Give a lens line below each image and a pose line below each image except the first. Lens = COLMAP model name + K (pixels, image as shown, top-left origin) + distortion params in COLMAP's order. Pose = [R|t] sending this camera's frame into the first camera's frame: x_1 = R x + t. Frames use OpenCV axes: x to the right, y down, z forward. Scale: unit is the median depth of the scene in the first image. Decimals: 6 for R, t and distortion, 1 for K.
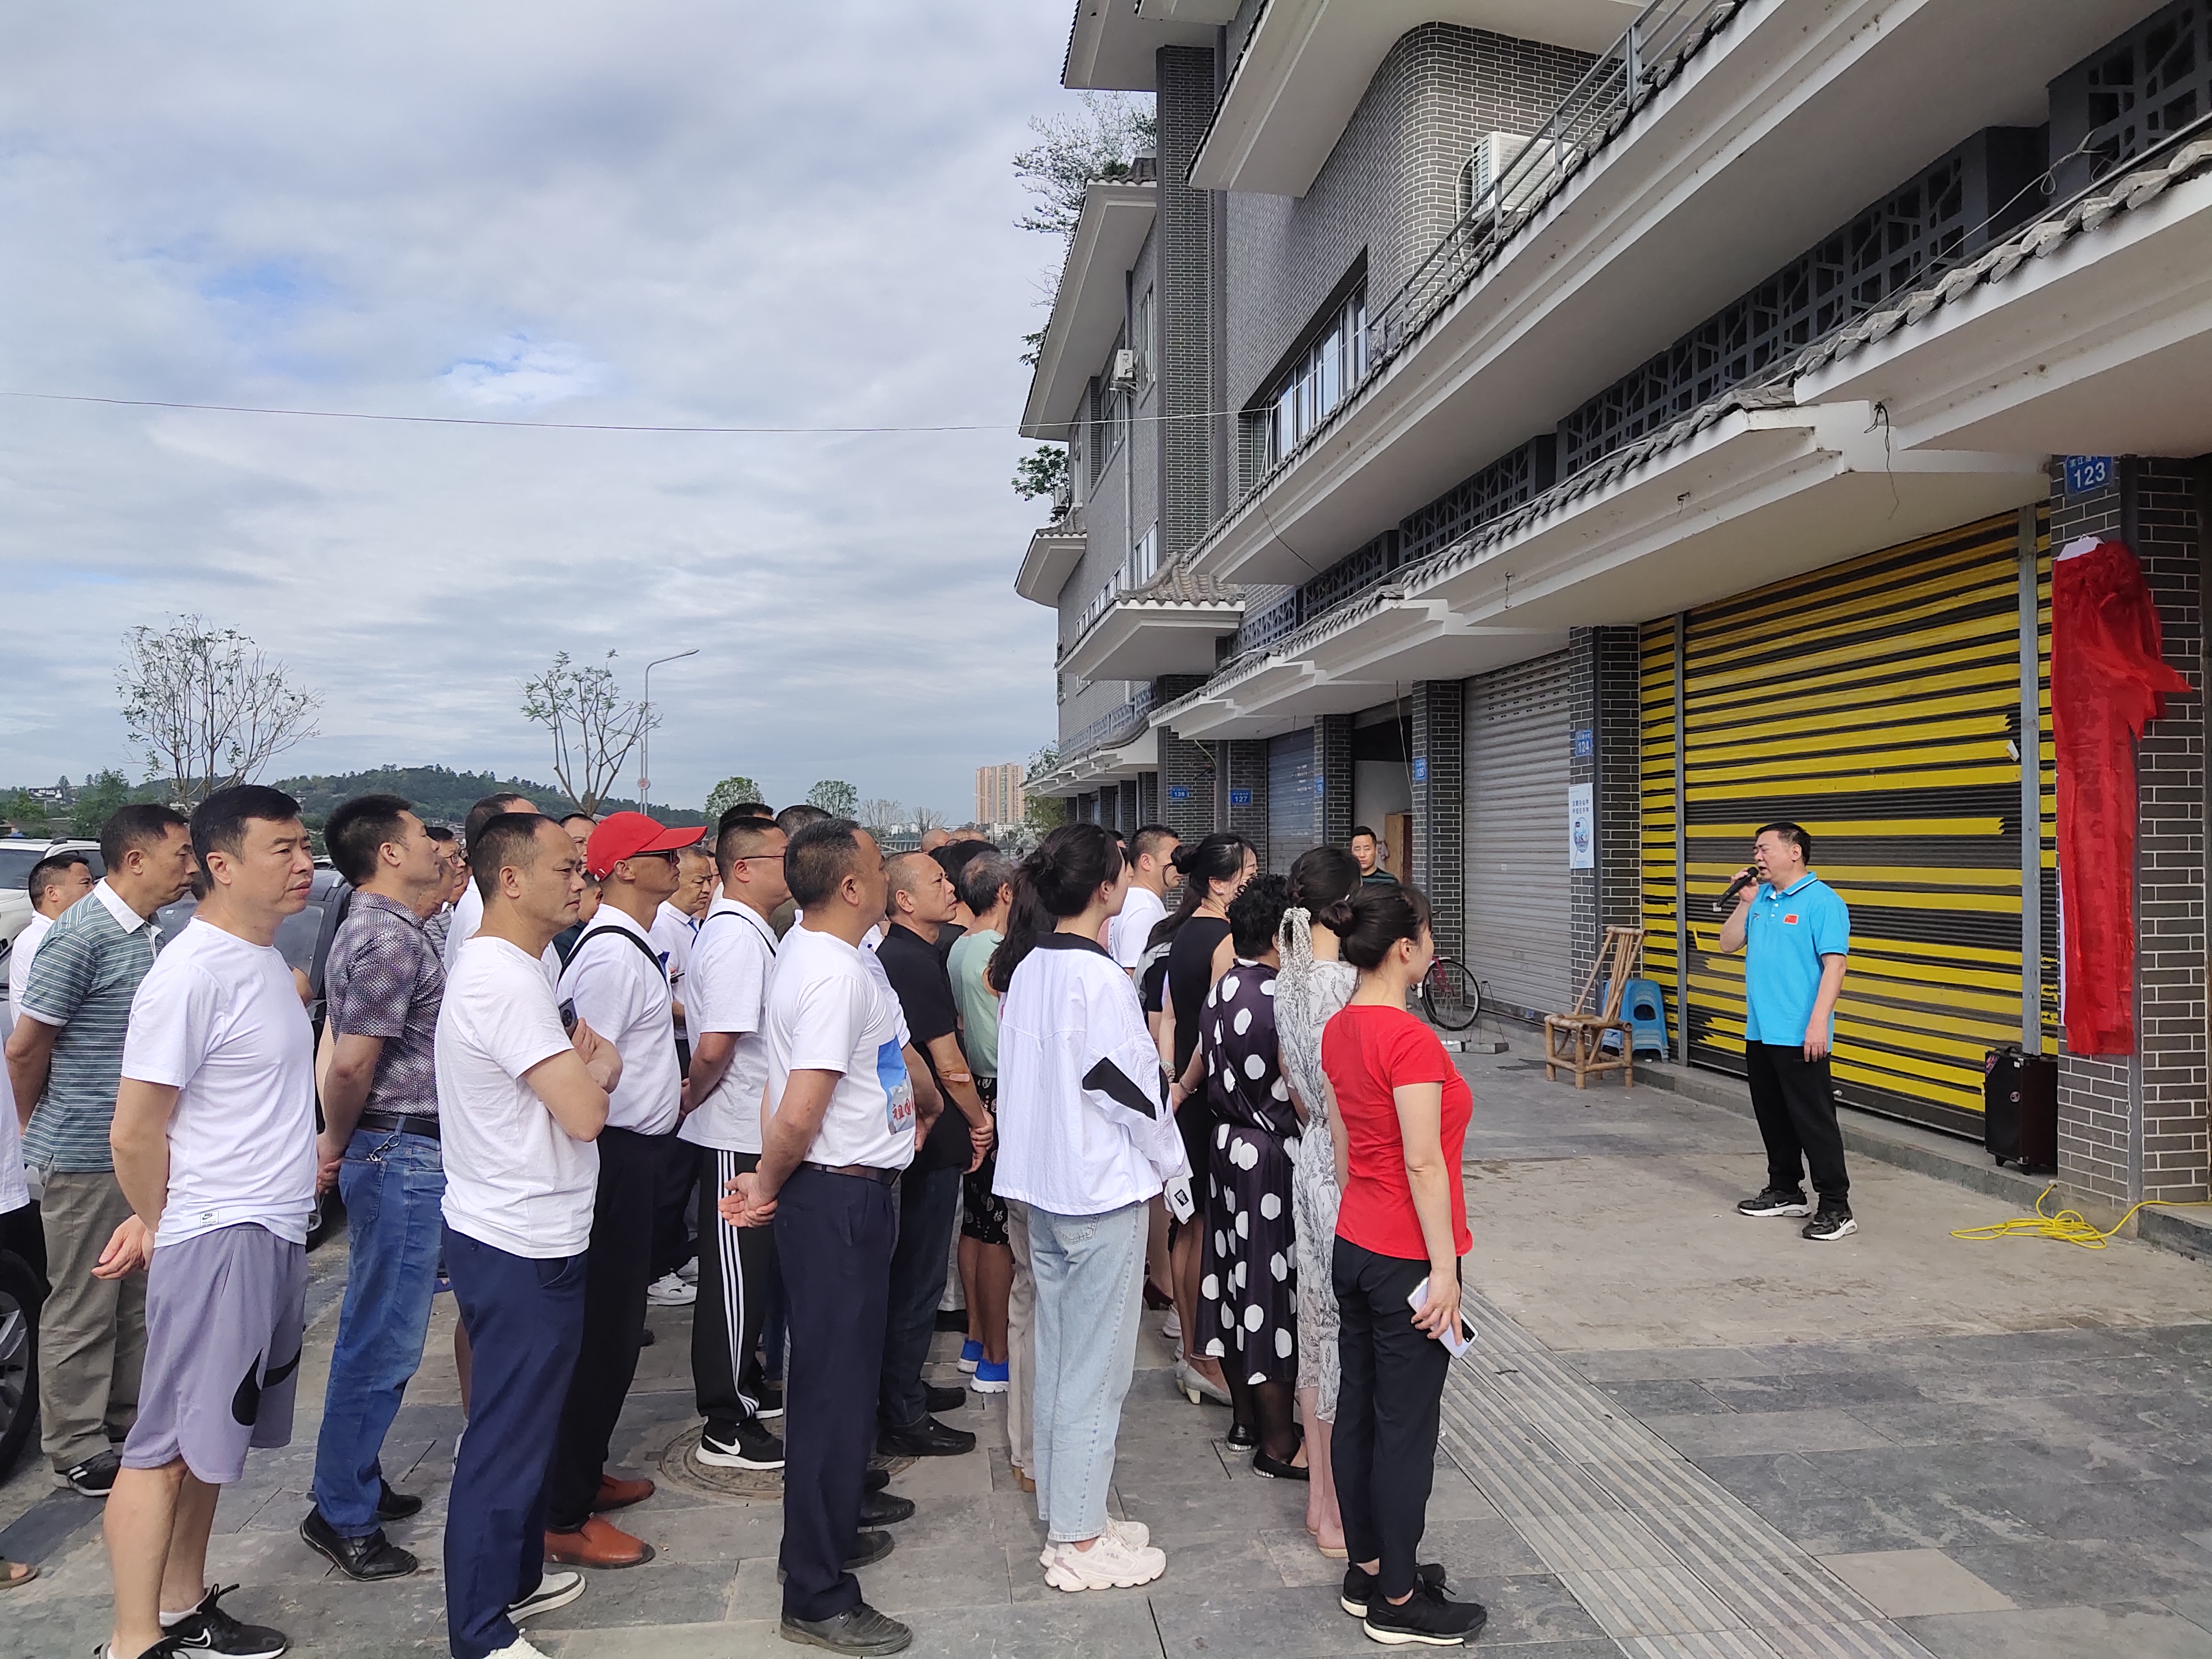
lens RADIAL K [[1621.5, 0, 1106.0], [0, 1621.5, 829.5], [0, 0, 1]] dist [0.108456, -0.164560]
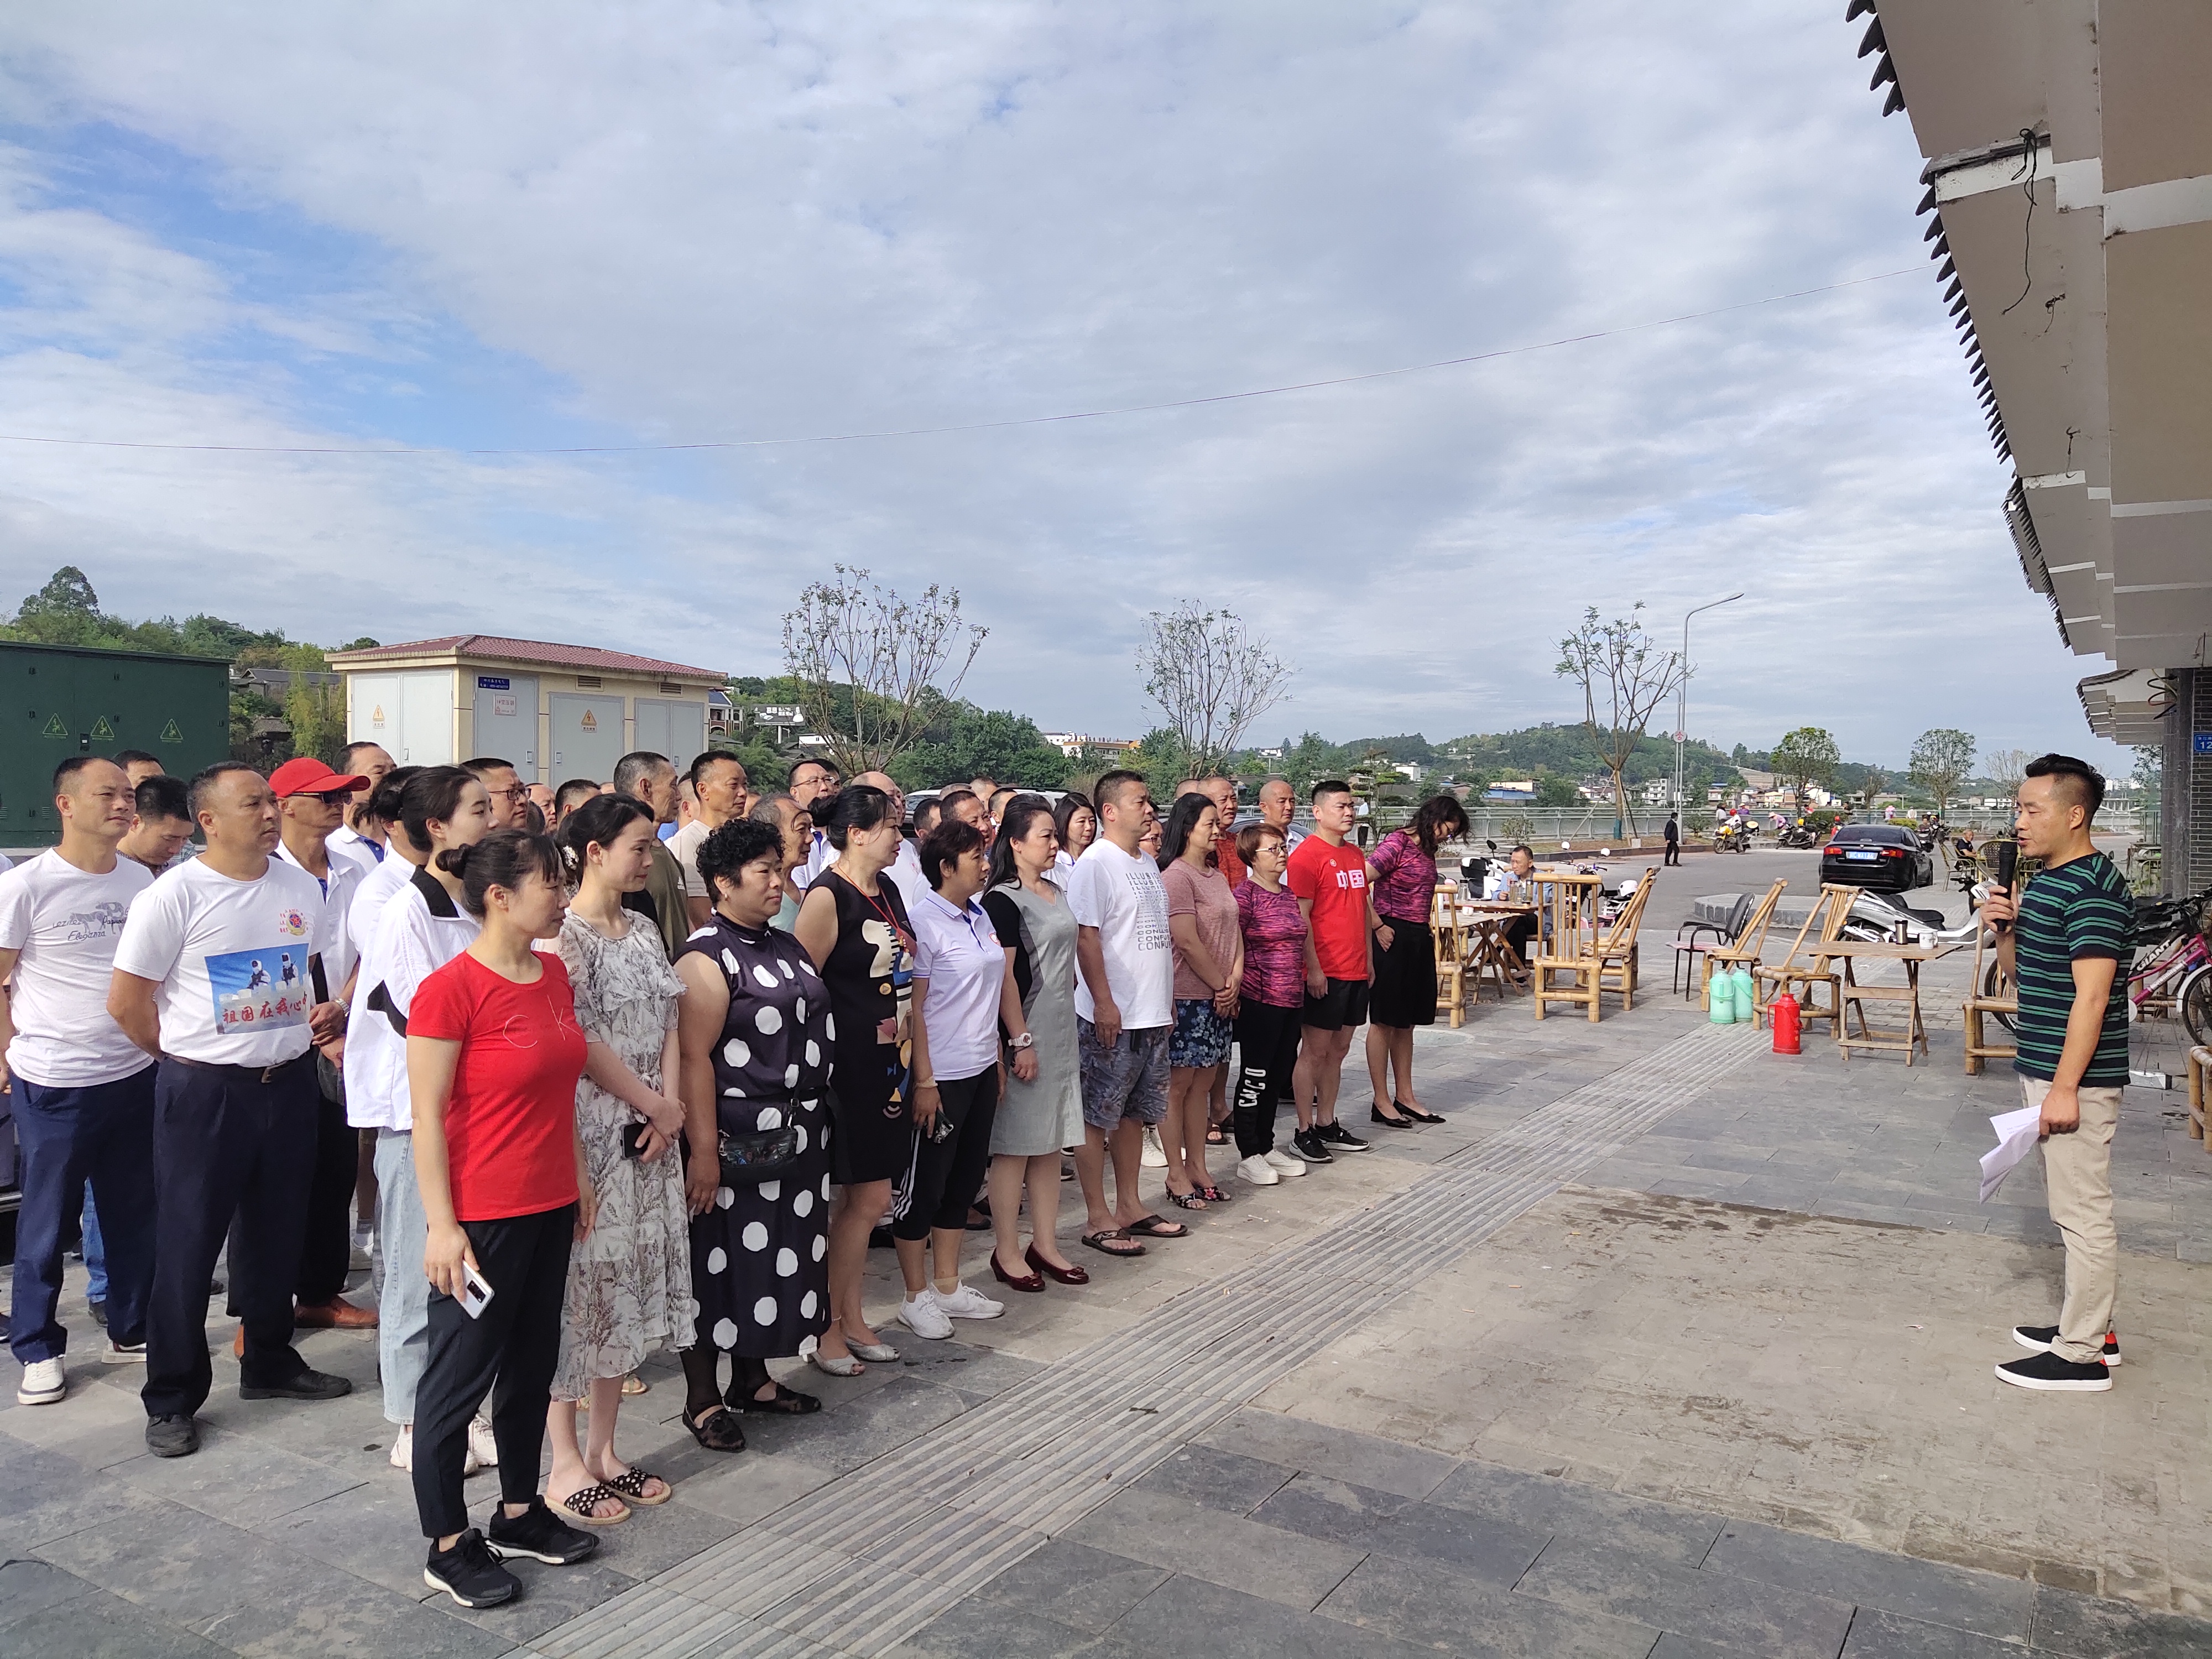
lens RADIAL K [[1621.5, 0, 1106.0], [0, 1621.5, 829.5], [0, 0, 1]] dist [0.108456, -0.164560]
pose [[0.781549, 0.020727, -0.623499, 0.768417], [-0.003597, 0.999581, 0.028721, 0.003743], [0.623833, -0.020204, 0.781296, 0.334198]]
